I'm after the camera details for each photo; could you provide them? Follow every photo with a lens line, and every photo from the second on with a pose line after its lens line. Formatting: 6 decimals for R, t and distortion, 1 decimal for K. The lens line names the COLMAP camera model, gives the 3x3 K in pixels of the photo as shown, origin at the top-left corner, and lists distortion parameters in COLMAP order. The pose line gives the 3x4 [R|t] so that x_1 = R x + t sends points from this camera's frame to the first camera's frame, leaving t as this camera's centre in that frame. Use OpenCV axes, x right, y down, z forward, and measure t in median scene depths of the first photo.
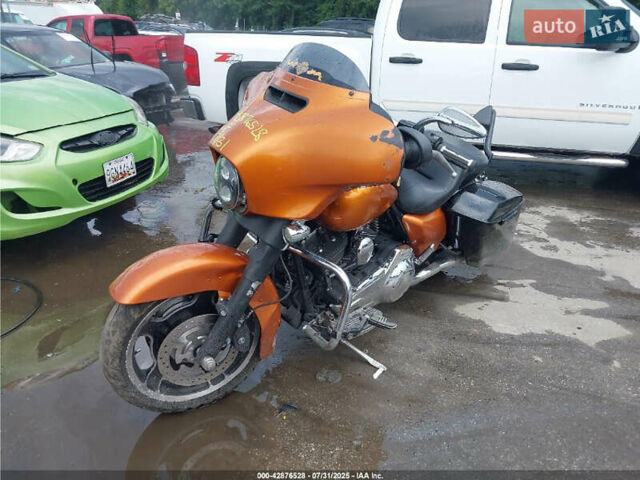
lens RADIAL K [[474.4, 0, 320.0], [0, 474.4, 240.0], [0, 0, 1]] dist [0.010329, 0.006795]
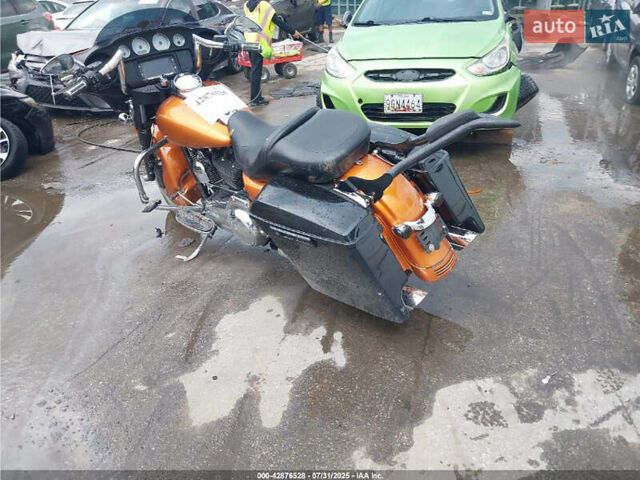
lens RADIAL K [[474.4, 0, 320.0], [0, 474.4, 240.0], [0, 0, 1]] dist [0.010329, 0.006795]
pose [[0.033347, 0.442480, -0.896158, 0.887332], [-0.352055, 0.844387, 0.403818, -0.291498], [0.935385, 0.302030, 0.183935, 0.738297]]
